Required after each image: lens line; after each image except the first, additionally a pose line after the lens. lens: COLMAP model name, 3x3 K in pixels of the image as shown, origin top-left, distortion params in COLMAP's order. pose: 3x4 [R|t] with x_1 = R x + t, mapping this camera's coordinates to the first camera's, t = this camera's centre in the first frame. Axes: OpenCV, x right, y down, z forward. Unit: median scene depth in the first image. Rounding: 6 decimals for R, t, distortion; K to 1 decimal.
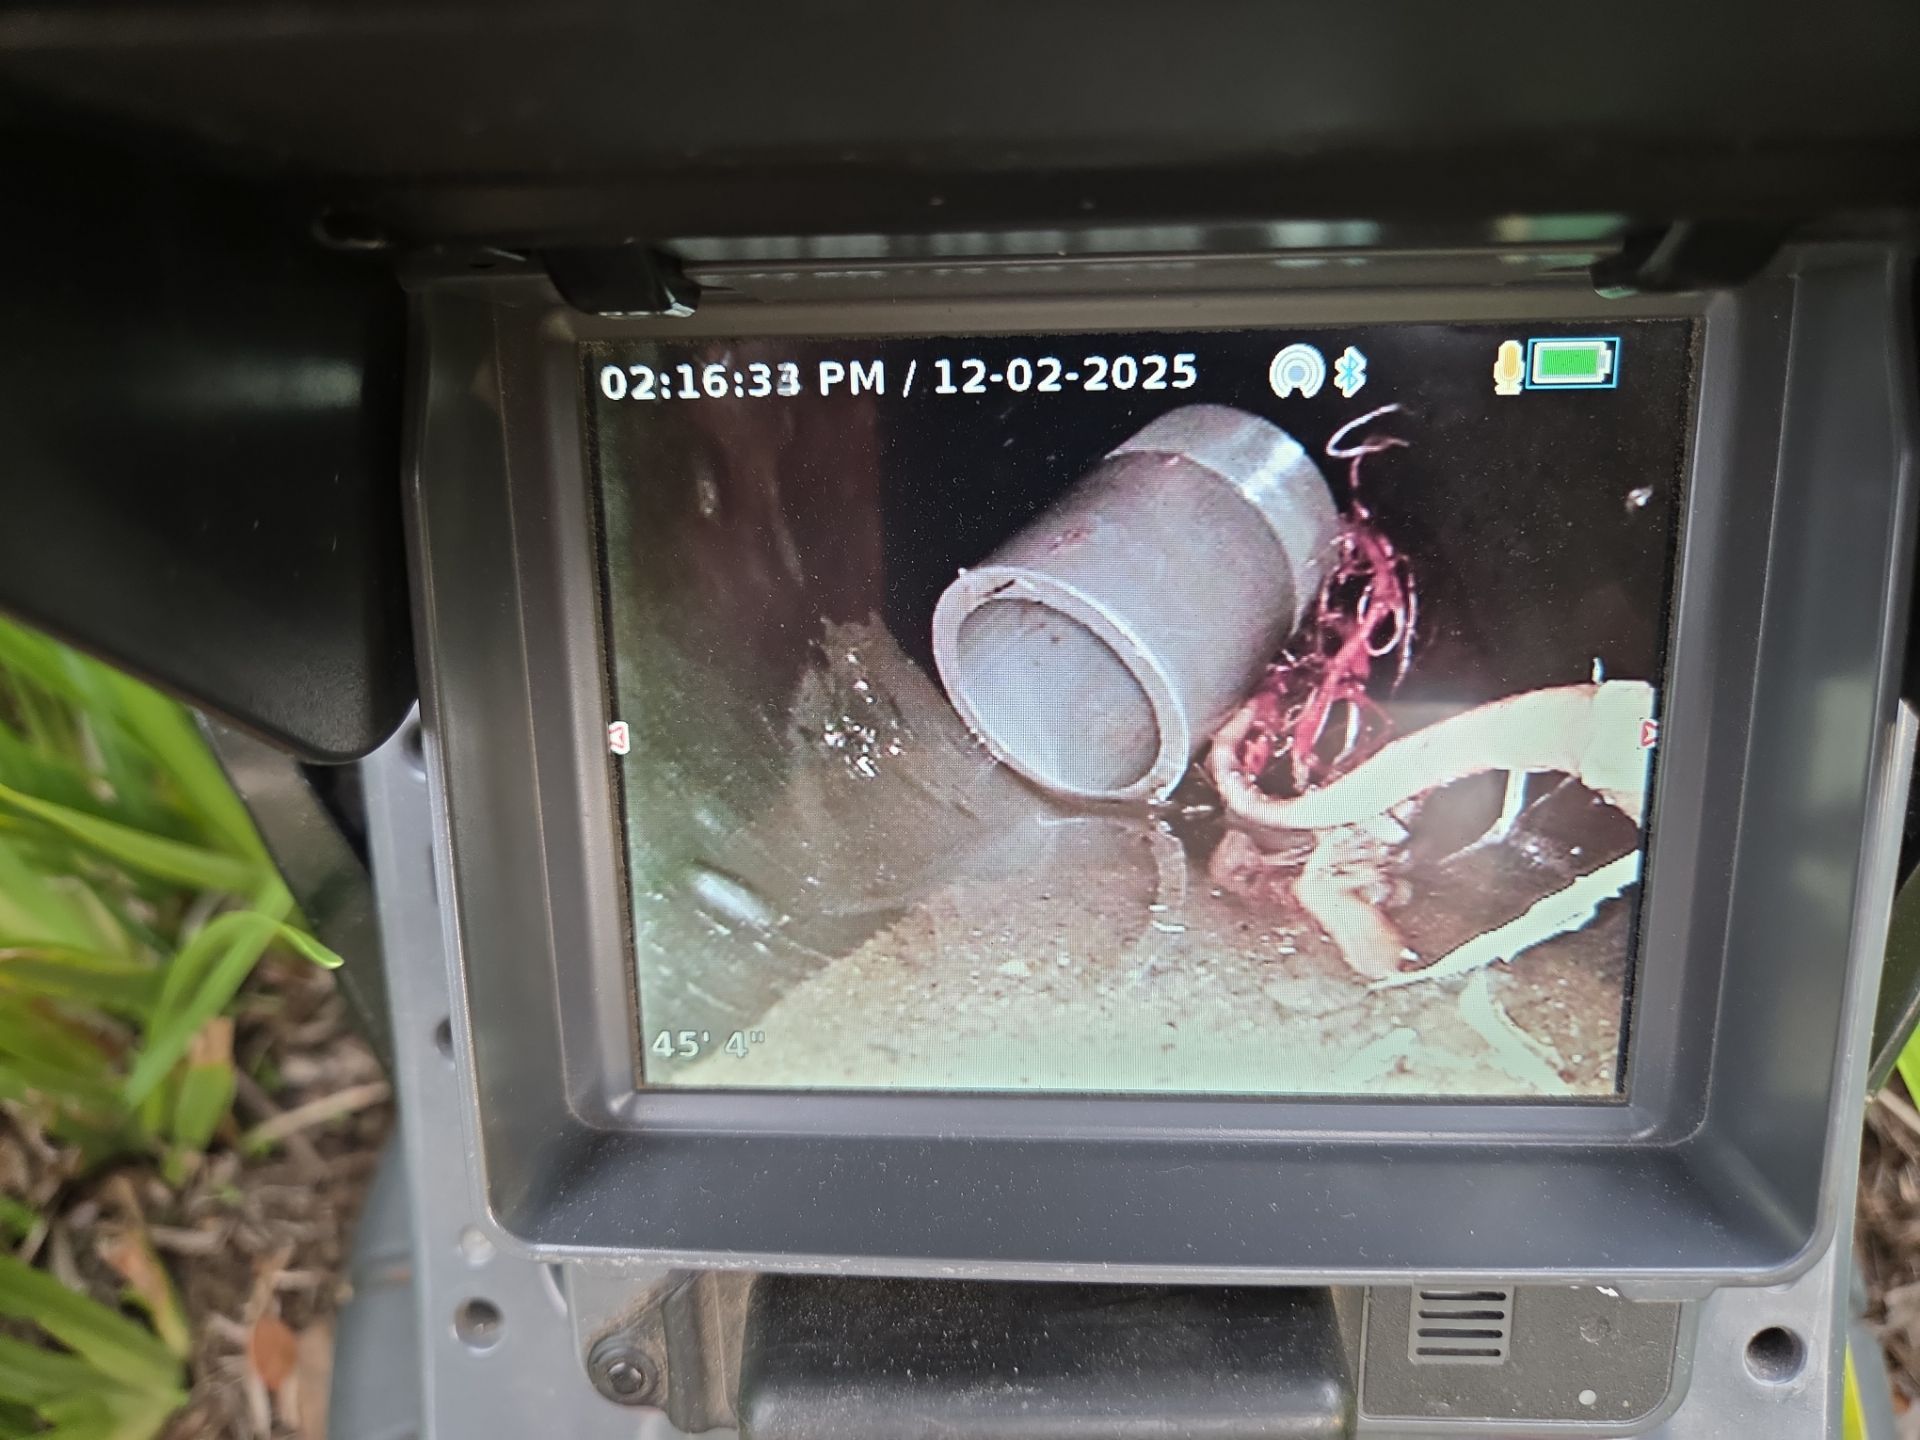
lens RADIAL K [[1362.8, 0, 960.0], [0, 1362.8, 720.0], [0, 0, 1]] dist [0.001131, -0.002025]
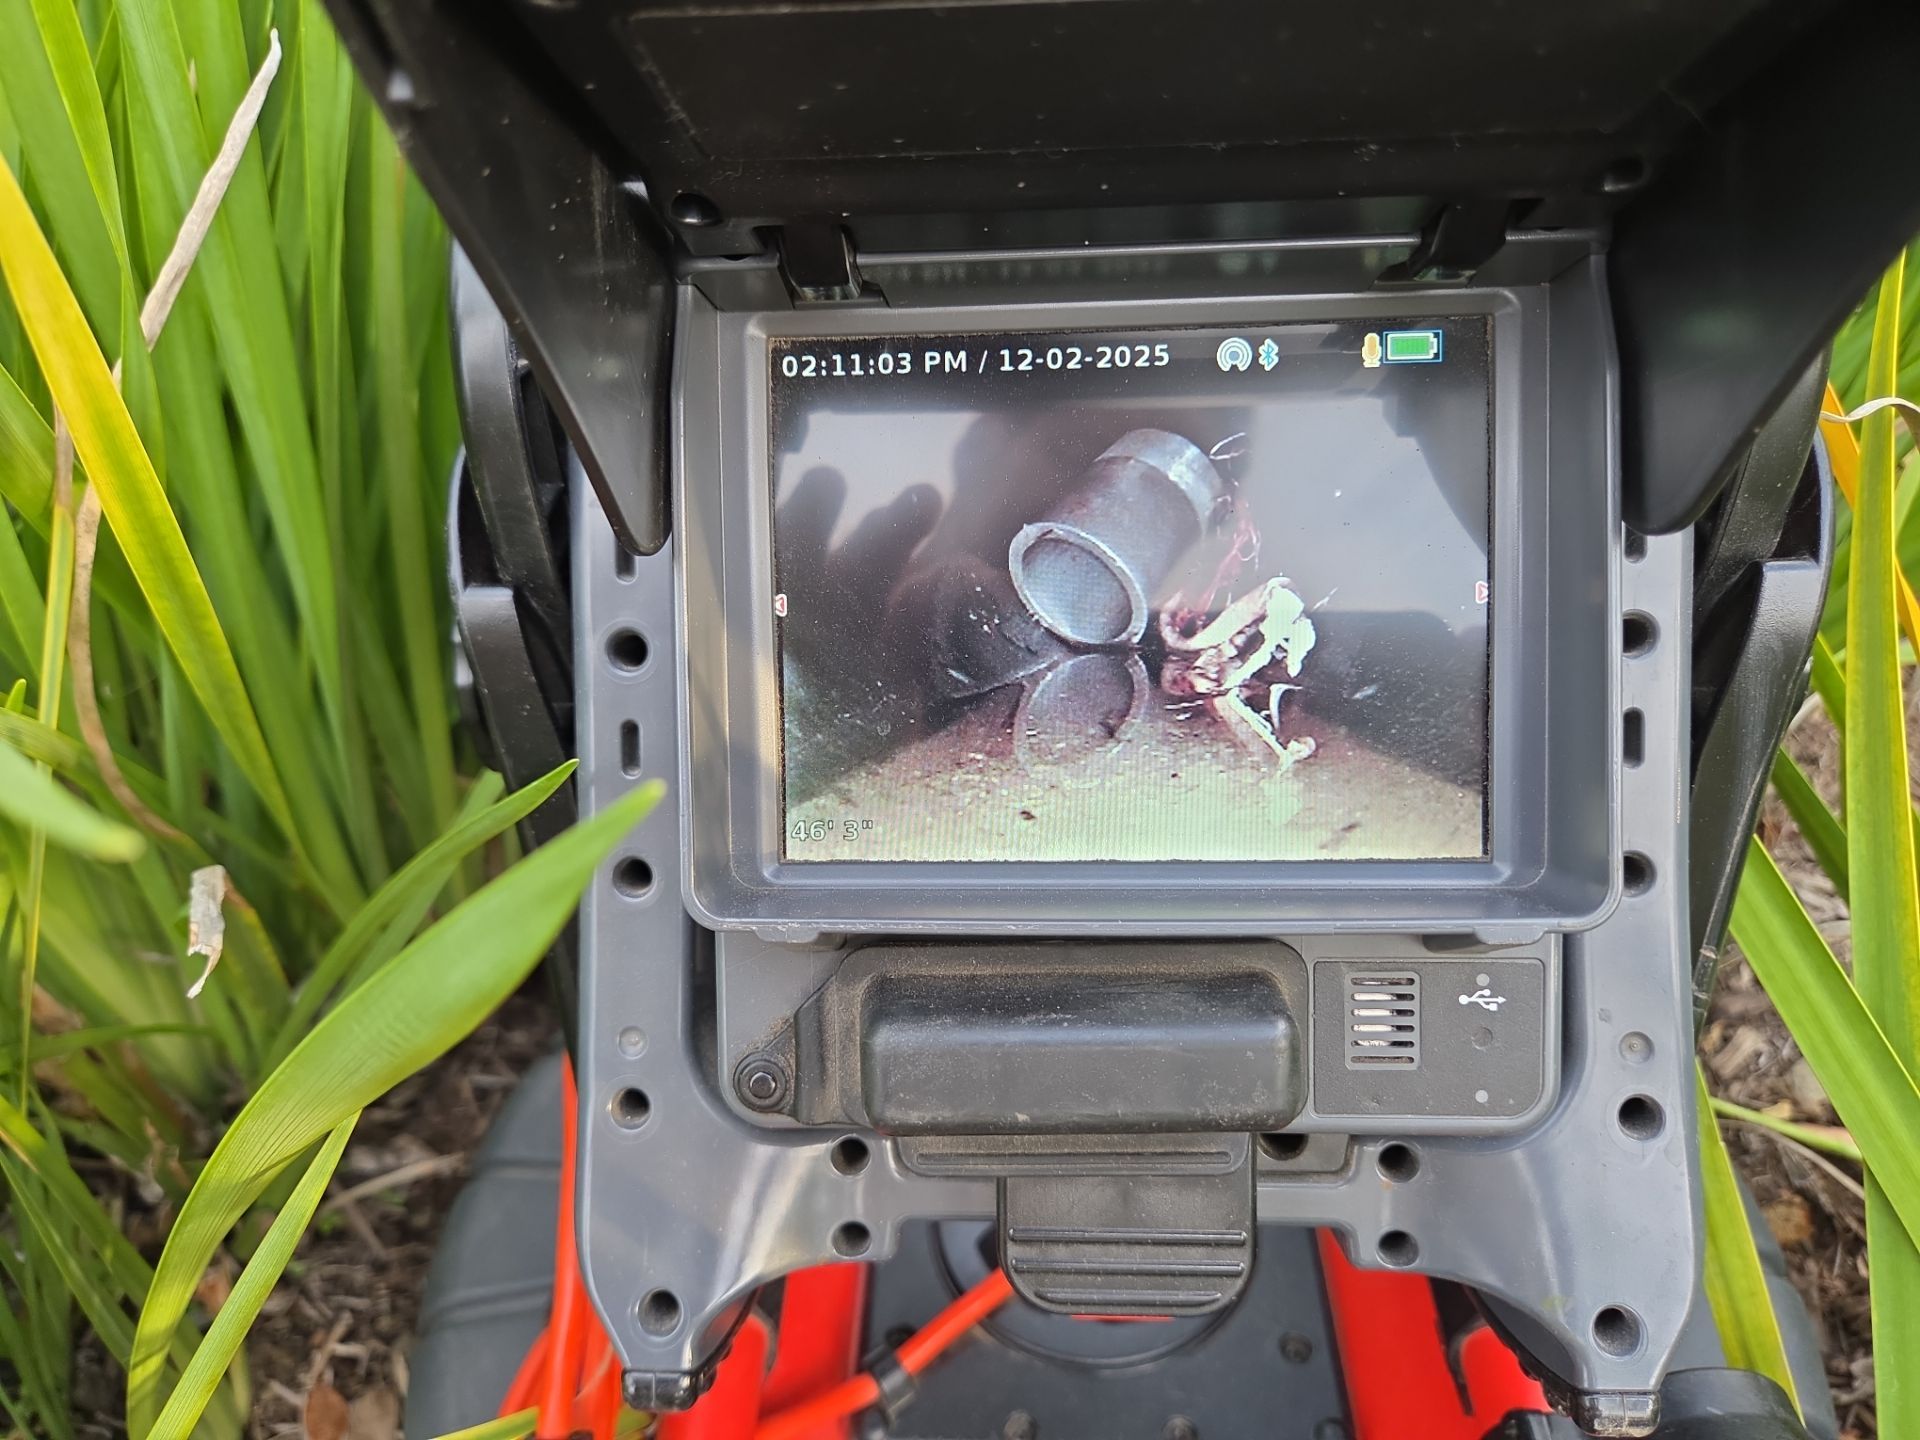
lens RADIAL K [[1324.8, 0, 955.9], [0, 1324.8, 731.5], [0, 0, 1]] dist [0.071732, -0.069122]
pose [[0.999986, 0.005185, -0.001095, -0.064094], [-0.005297, 0.983235, -0.182265, 0.436491], [0.000132, 0.182268, 0.983249, -0.407038]]
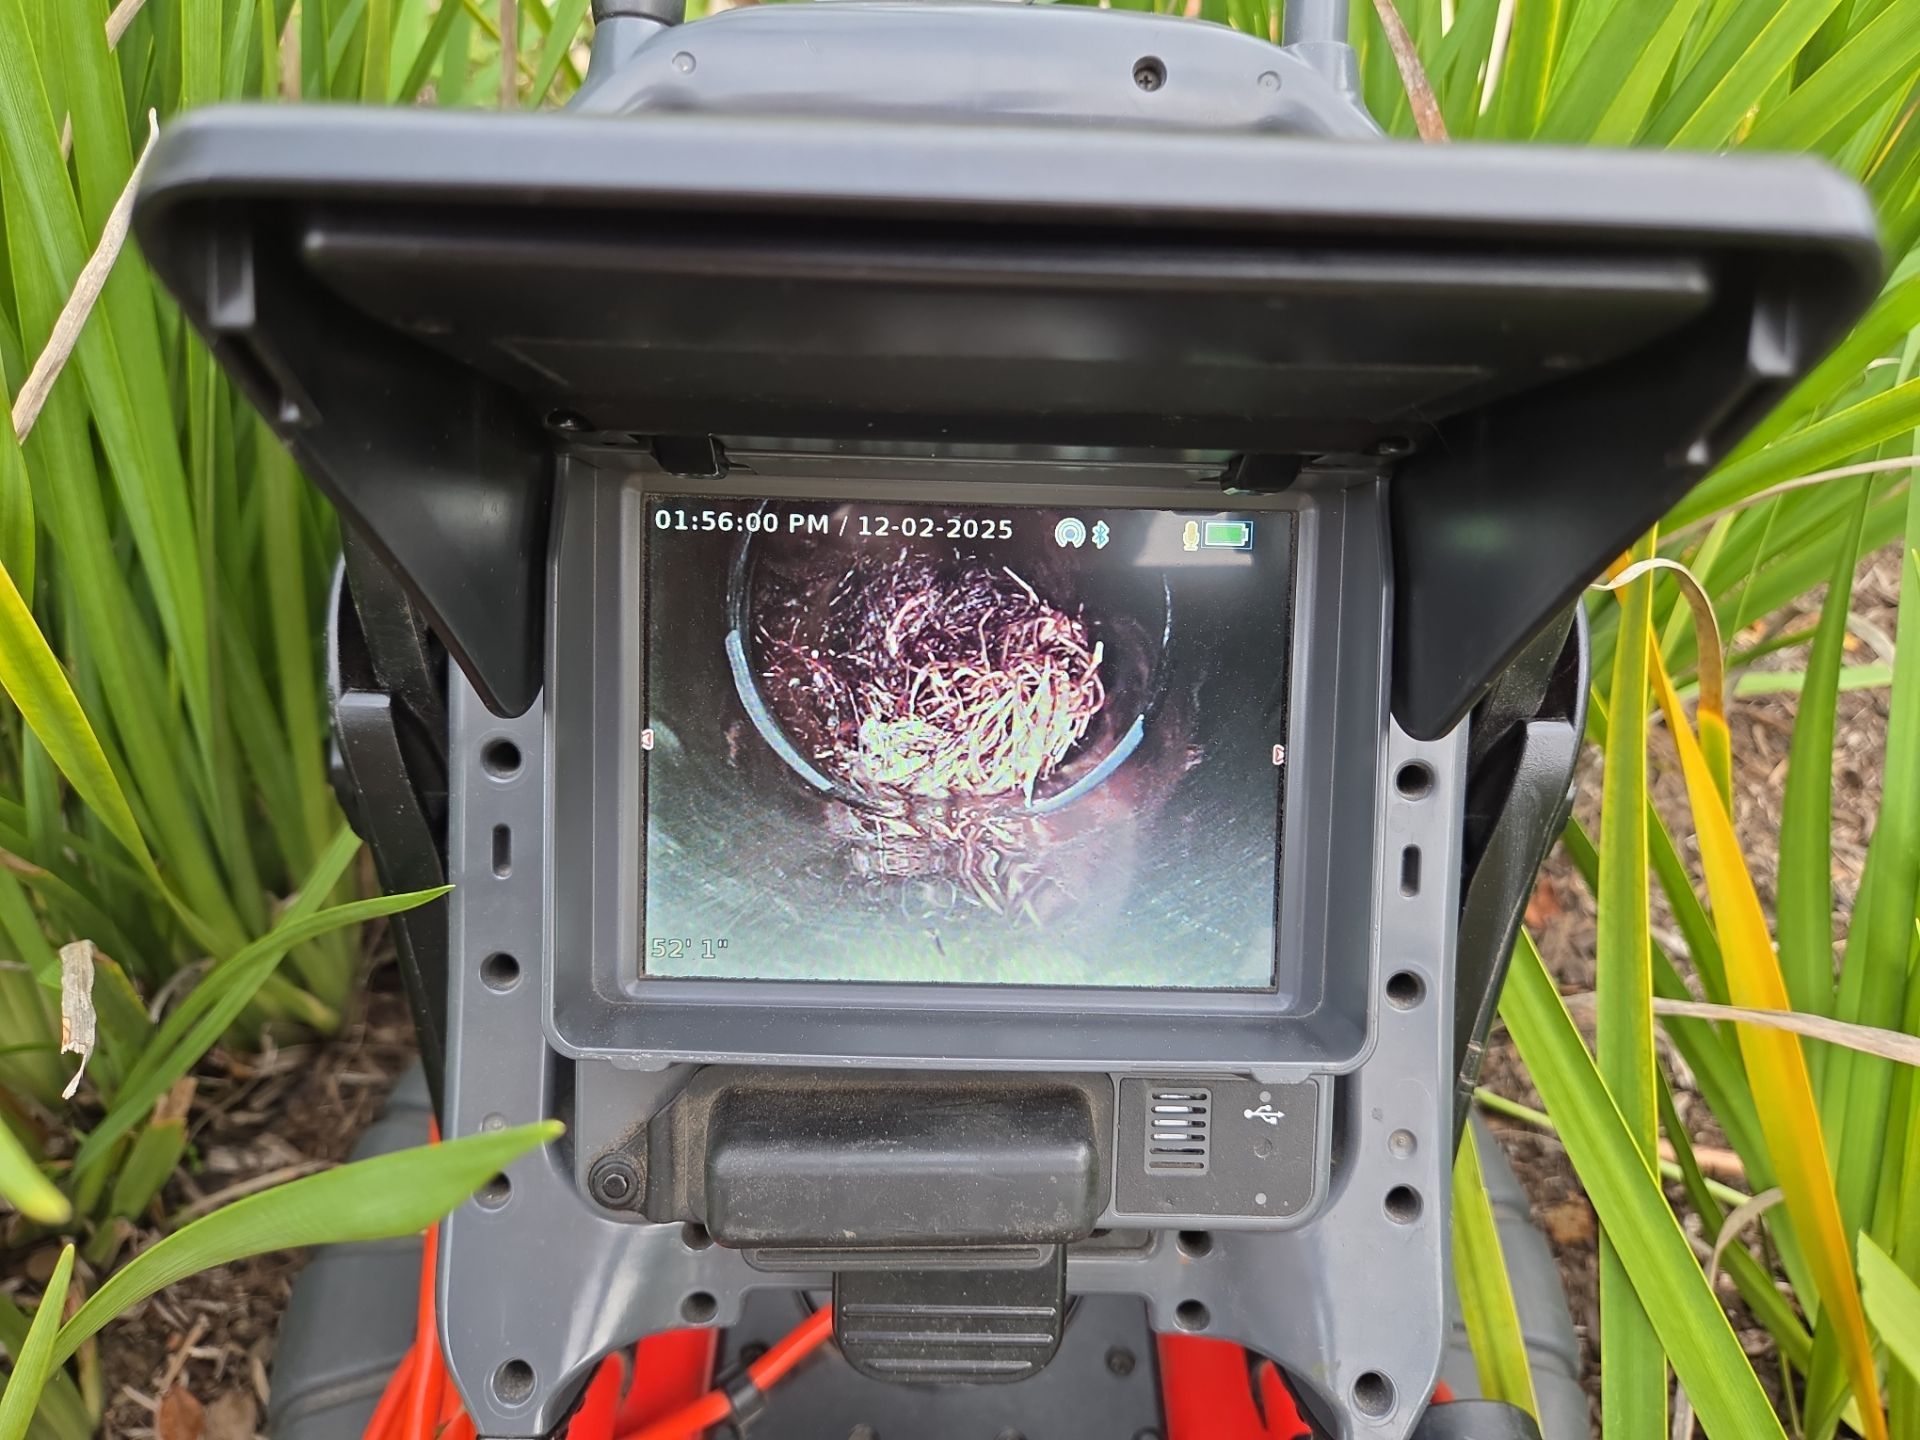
lens RADIAL K [[1322.2, 0, 960.0], [0, 1322.2, 720.0], [0, 0, 1]] dist [0.074266, -0.058670]
pose [[0.995964, 0.038454, 0.081099, -0.017275], [-0.025668, 0.987866, -0.153175, 0.232933], [-0.086005, 0.150475, 0.984866, -0.586674]]
